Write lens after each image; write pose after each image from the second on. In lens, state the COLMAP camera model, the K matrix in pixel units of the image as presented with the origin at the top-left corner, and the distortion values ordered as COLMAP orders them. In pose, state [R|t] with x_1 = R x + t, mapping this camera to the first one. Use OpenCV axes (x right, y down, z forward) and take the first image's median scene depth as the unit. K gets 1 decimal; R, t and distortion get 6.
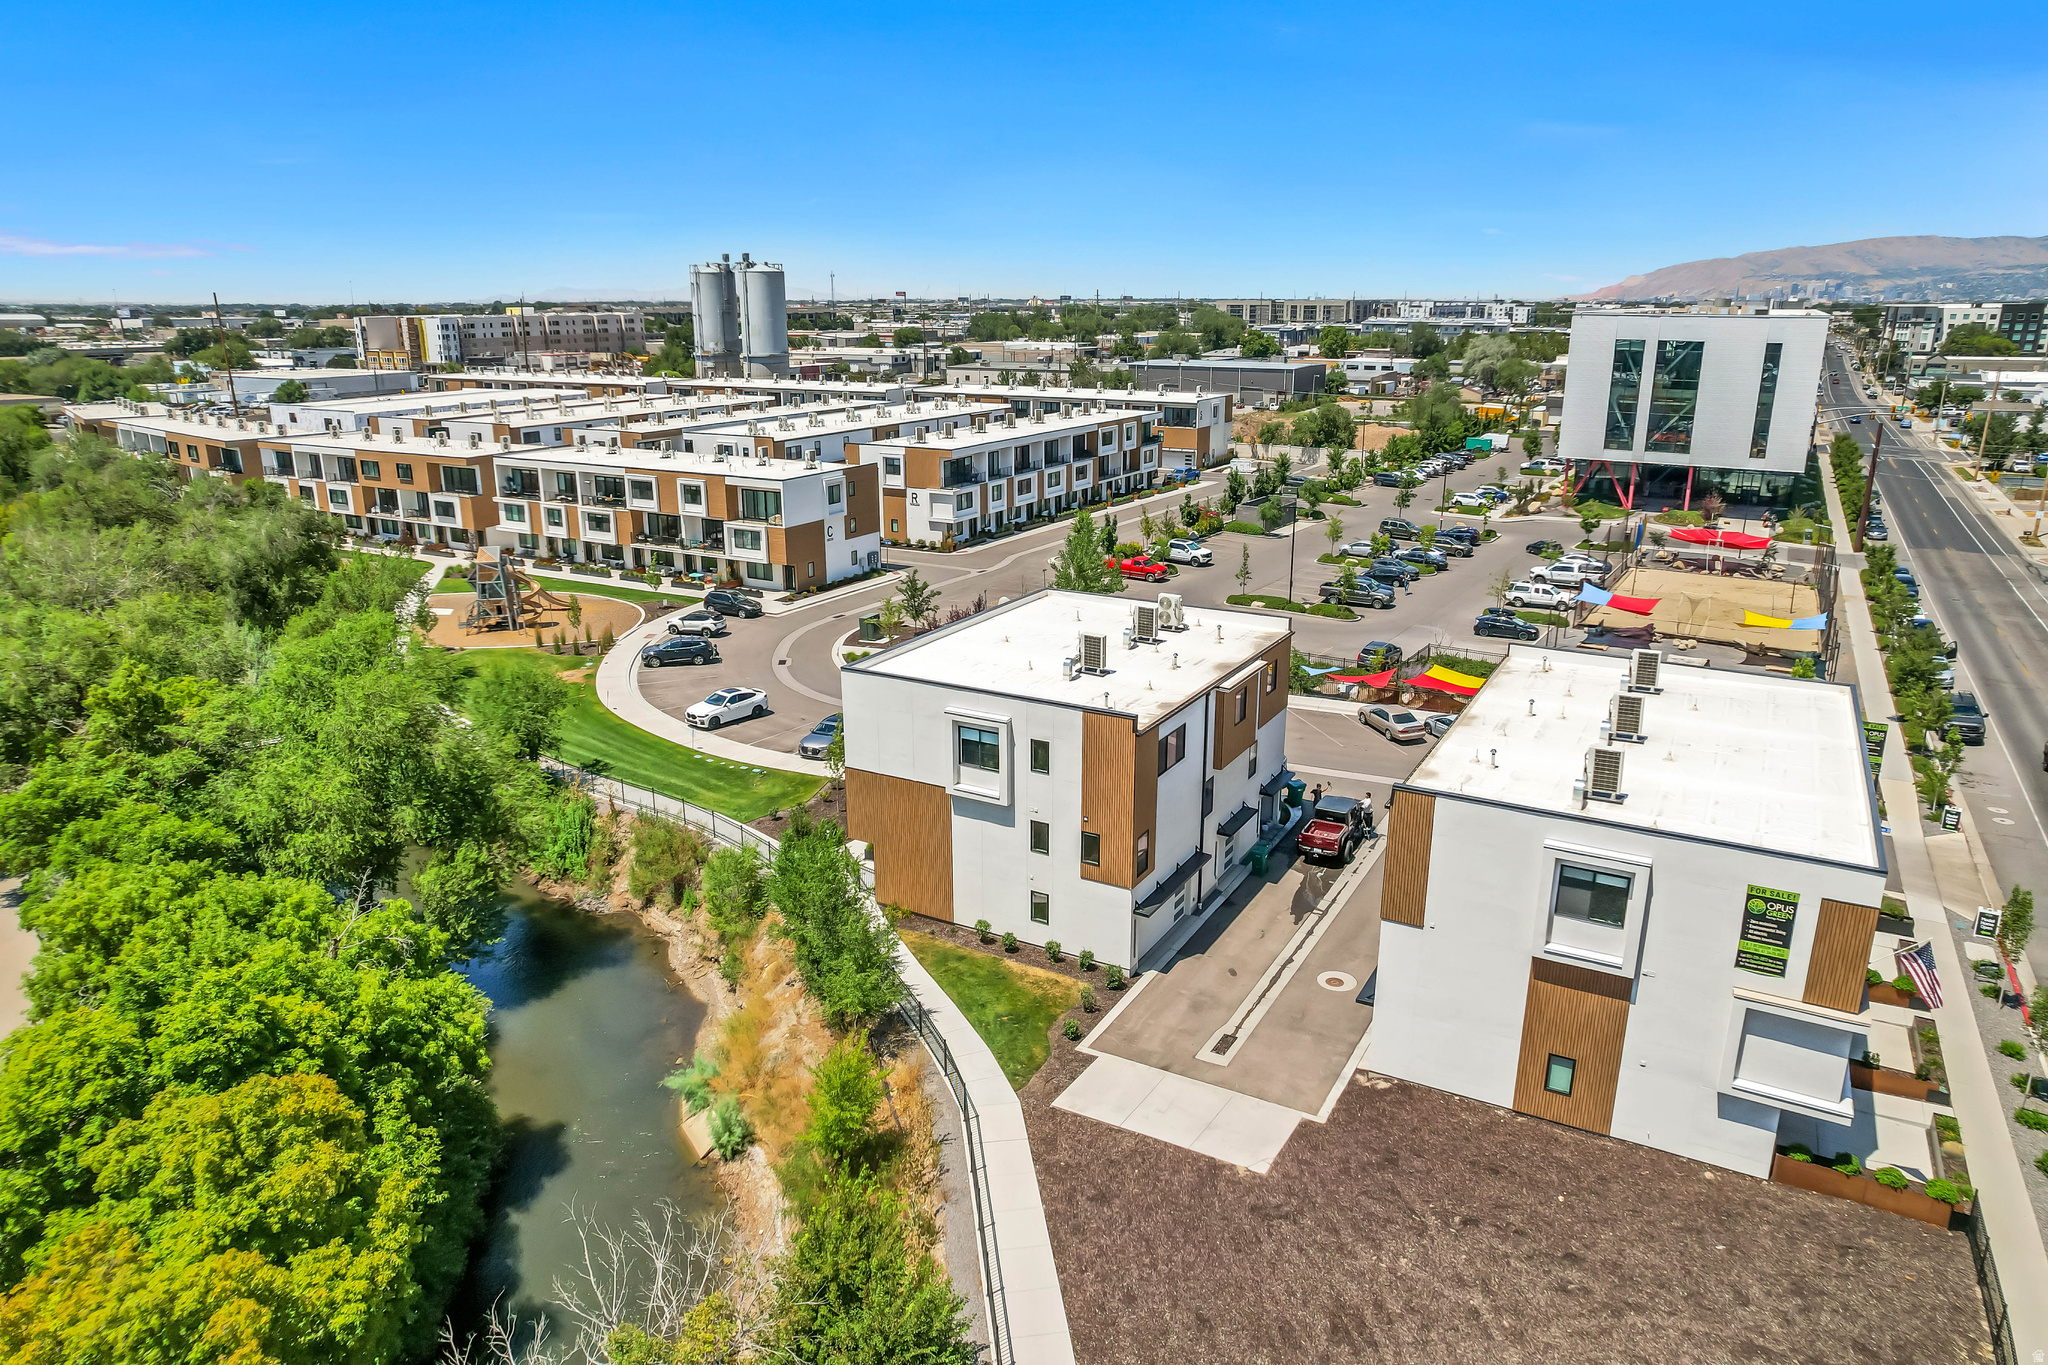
lens RADIAL K [[1300.1, 0, 1029.0], [0, 1300.1, 682.9], [0, 0, 1]] dist [-0.062265, 0.024394]
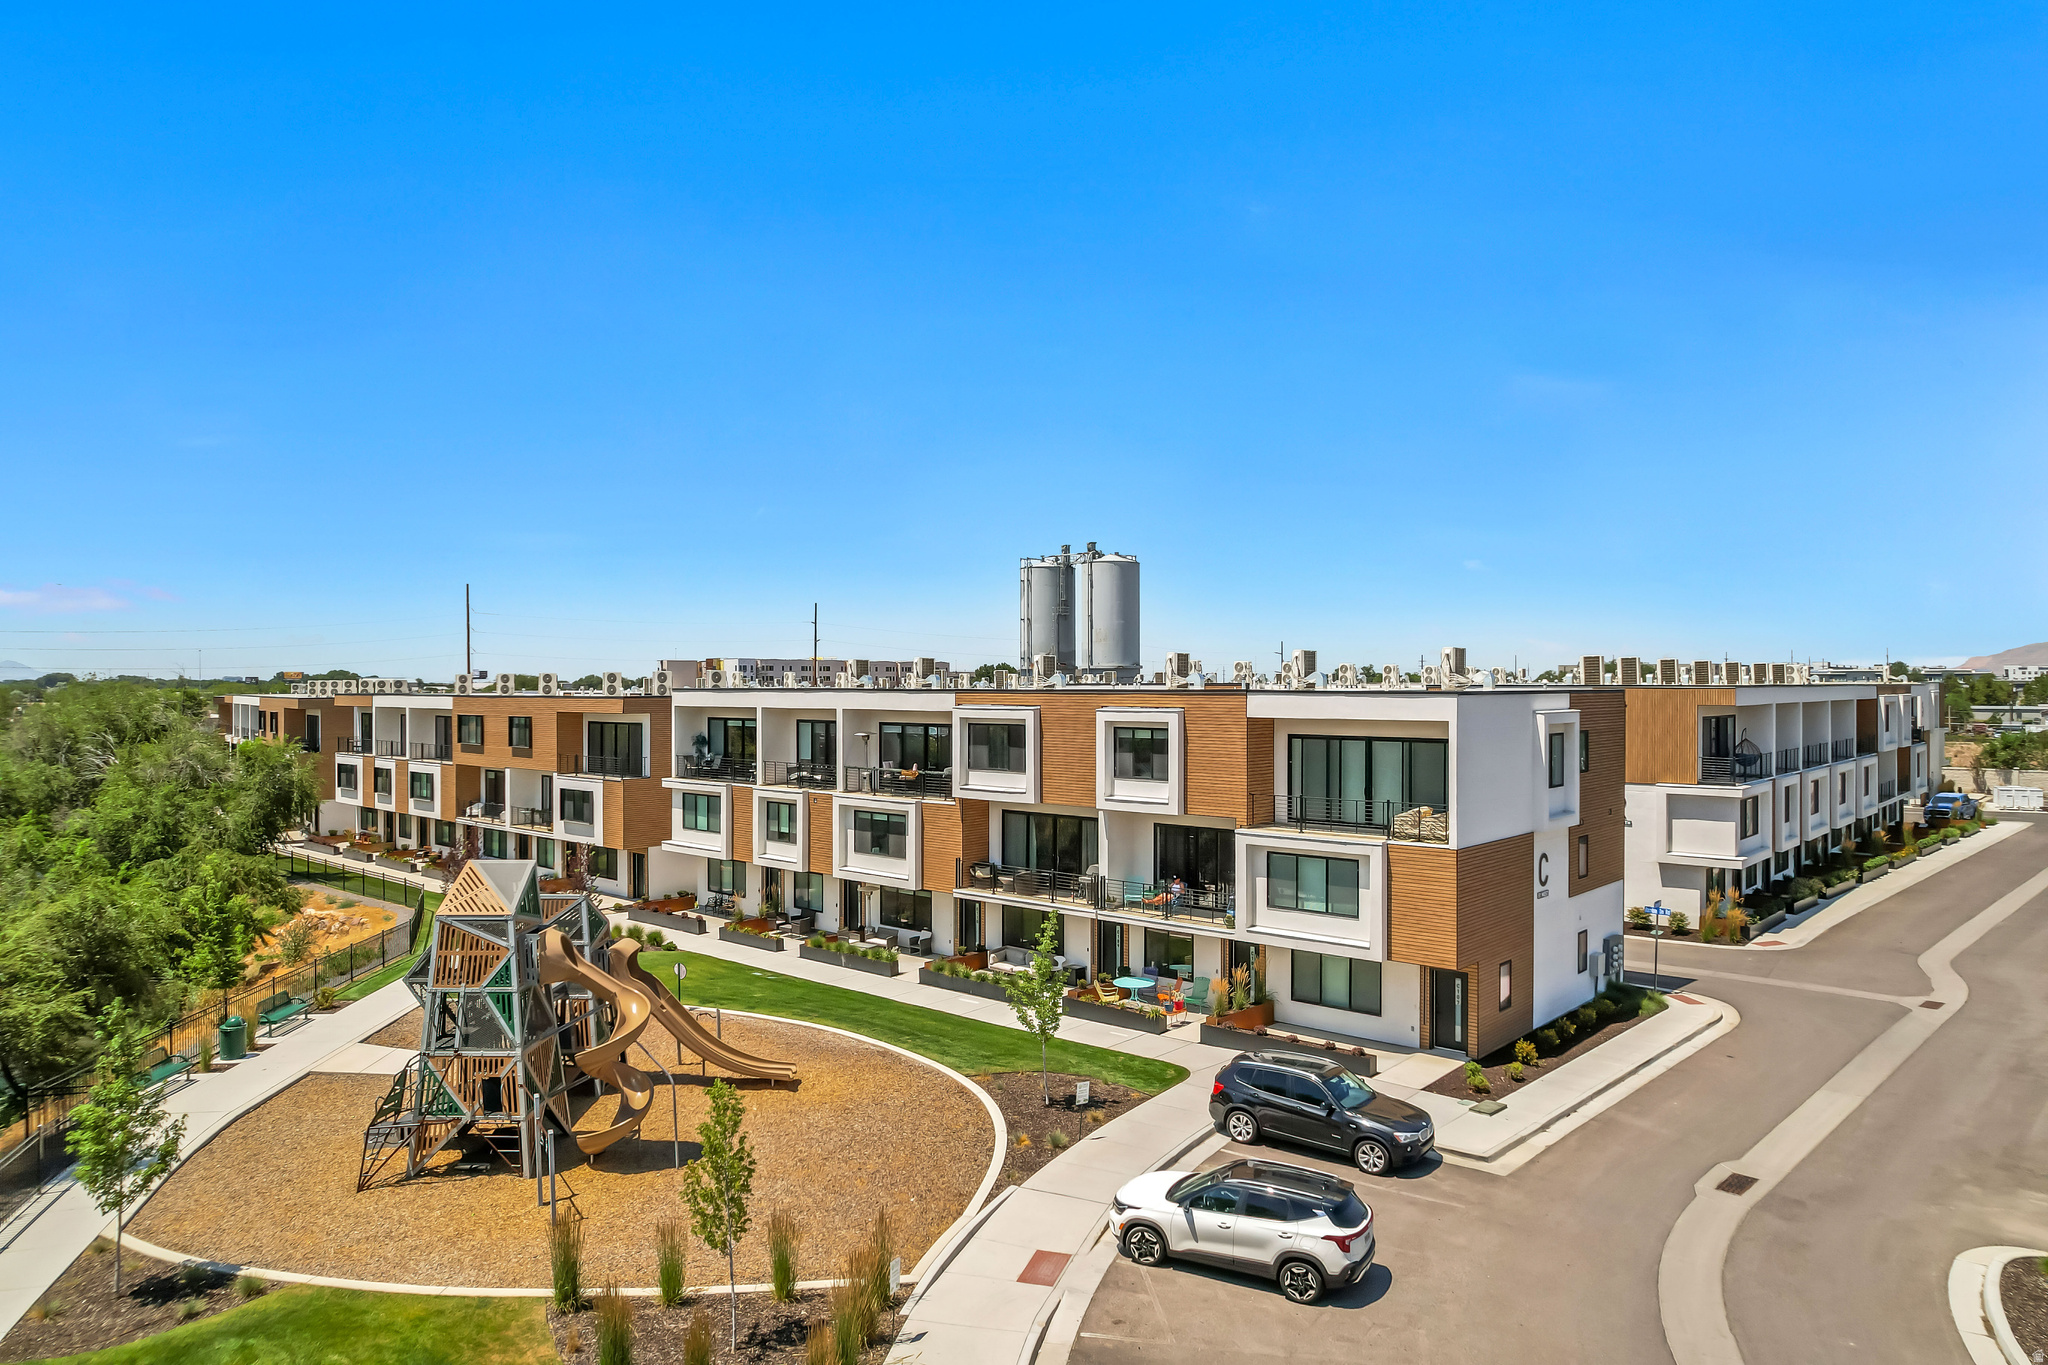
lens RADIAL K [[1300.1, 0, 1020.8], [0, 1300.1, 690.5], [0, 0, 1]] dist [-0.062265, 0.024394]
pose [[0.976083, 0.000977, -0.217395, -0.198463], [-0.062095, 0.959584, -0.274488, -0.057576], [0.208340, 0.281422, 0.936694, 0.605654]]
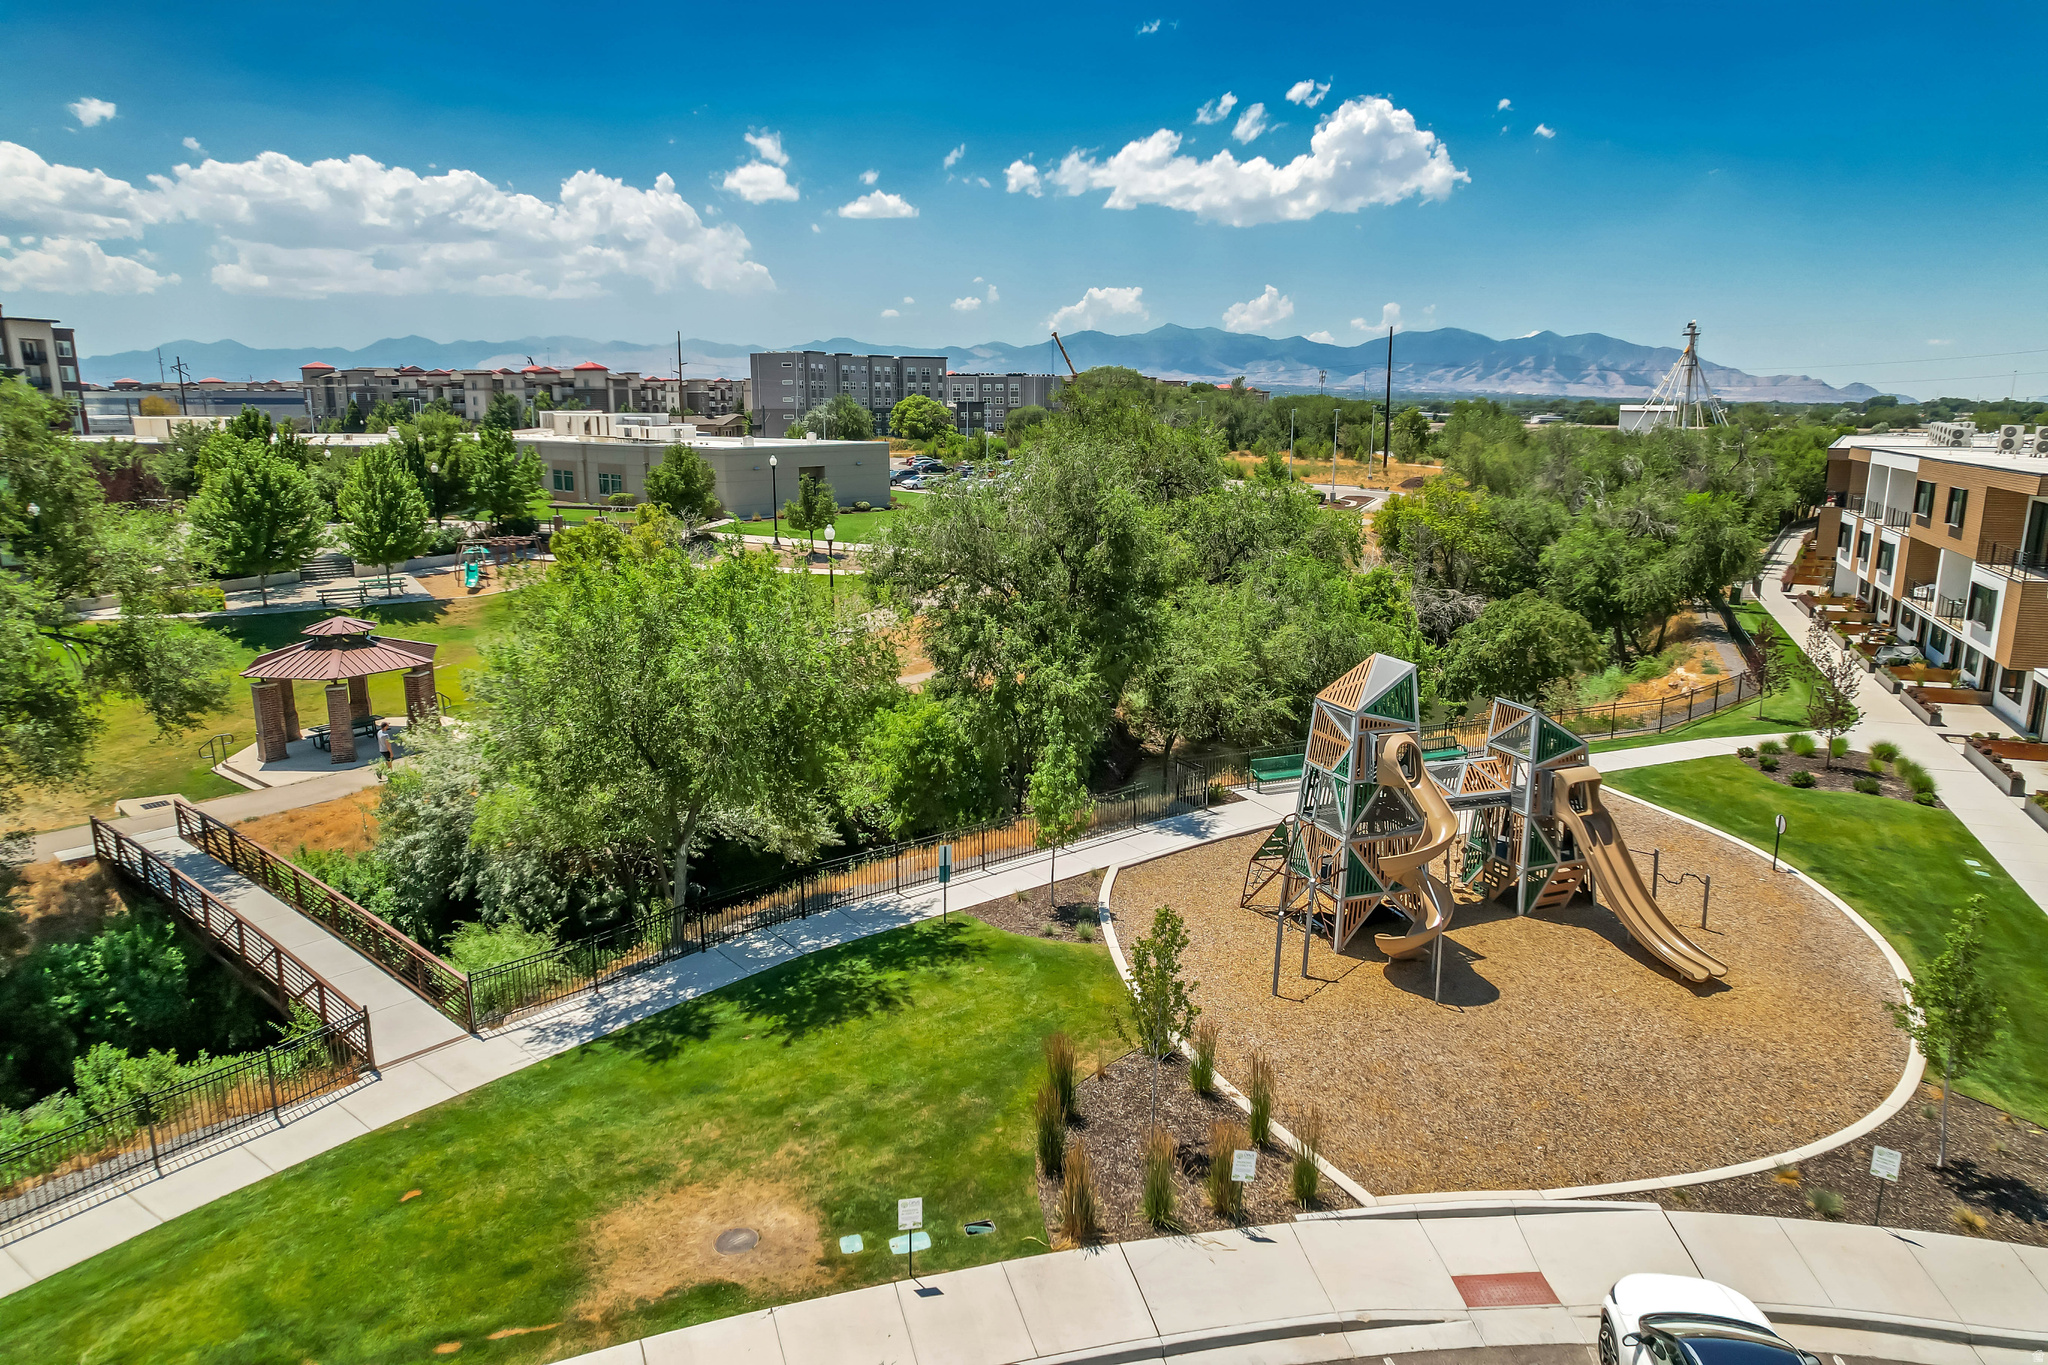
lens RADIAL K [[1300.1, 0, 1016.2], [0, 1300.1, 685.4], [0, 0, 1]] dist [-0.062265, 0.024394]
pose [[0.097640, 0.213174, -0.972123, -0.110456], [-0.281869, 0.942718, 0.178416, -0.105729], [0.954472, 0.256591, 0.152134, 0.714612]]
